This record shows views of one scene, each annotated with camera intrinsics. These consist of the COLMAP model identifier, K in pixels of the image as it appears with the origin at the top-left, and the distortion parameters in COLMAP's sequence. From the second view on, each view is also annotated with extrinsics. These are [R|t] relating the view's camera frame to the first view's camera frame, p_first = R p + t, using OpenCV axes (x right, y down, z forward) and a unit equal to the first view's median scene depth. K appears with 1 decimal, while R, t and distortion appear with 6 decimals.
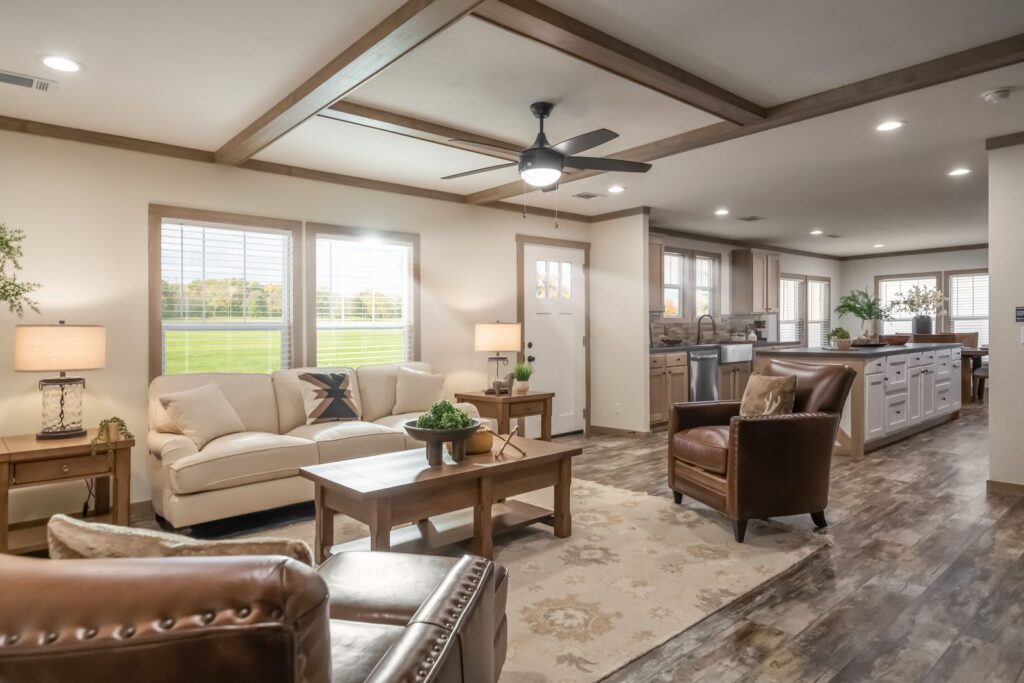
lens RADIAL K [[612.4, 0, 506.0], [0, 612.4, 337.9], [0, 0, 1]] dist [0.001855, 0.003069]
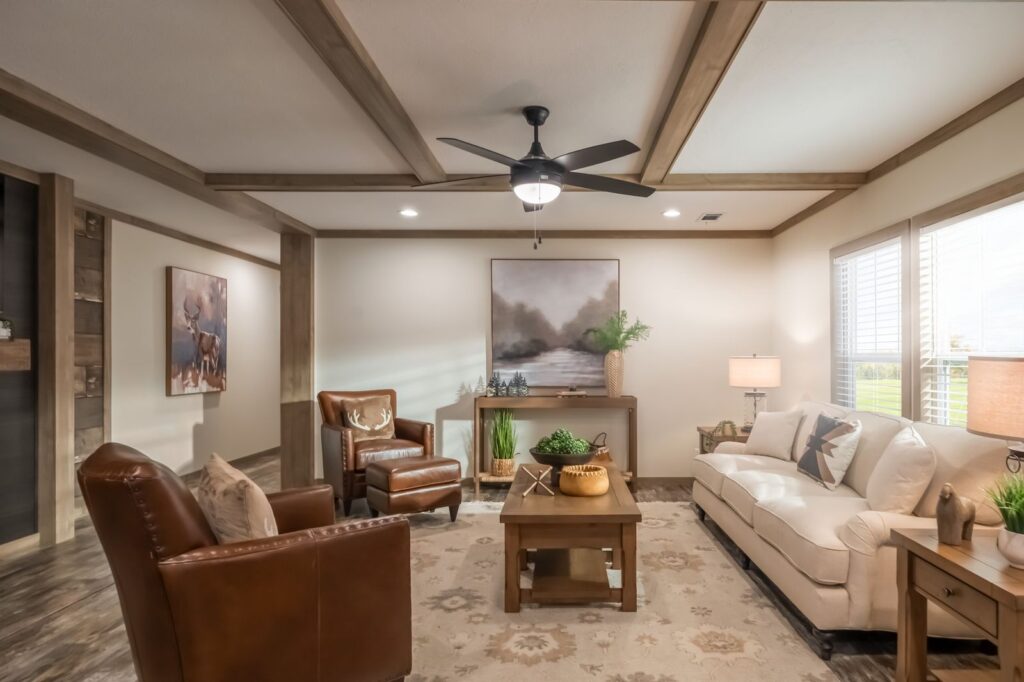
lens RADIAL K [[593.8, 0, 582.2], [0, 593.8, 371.8], [0, 0, 1]] dist [-0.001708, 0.003277]
pose [[-0.628024, 0.033832, -0.777458, 0.731747], [-0.004399, 0.998884, 0.047020, -0.055952], [0.778181, 0.032949, -0.627175, 1.737042]]
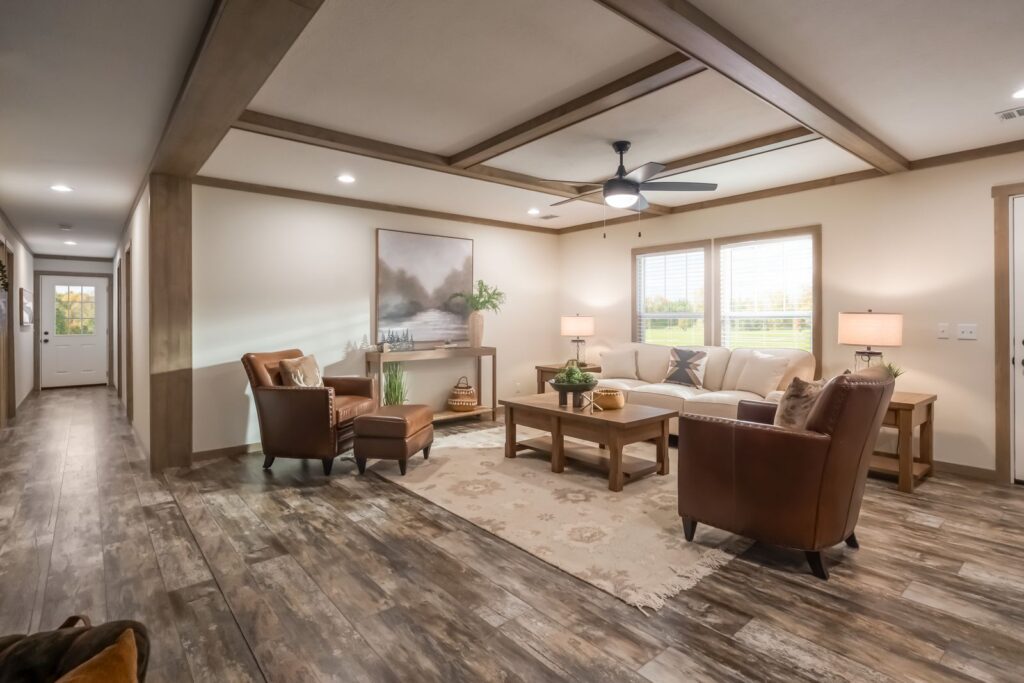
lens RADIAL K [[500.7, 0, 529.8], [0, 500.7, 327.5], [0, 0, 1]] dist [-0.003693, -0.004360]
pose [[0.008083, 0.031272, -0.999478, 1.186153], [-0.010242, 0.999461, 0.031189, -0.035949], [0.999915, 0.009985, 0.008399, 0.891595]]
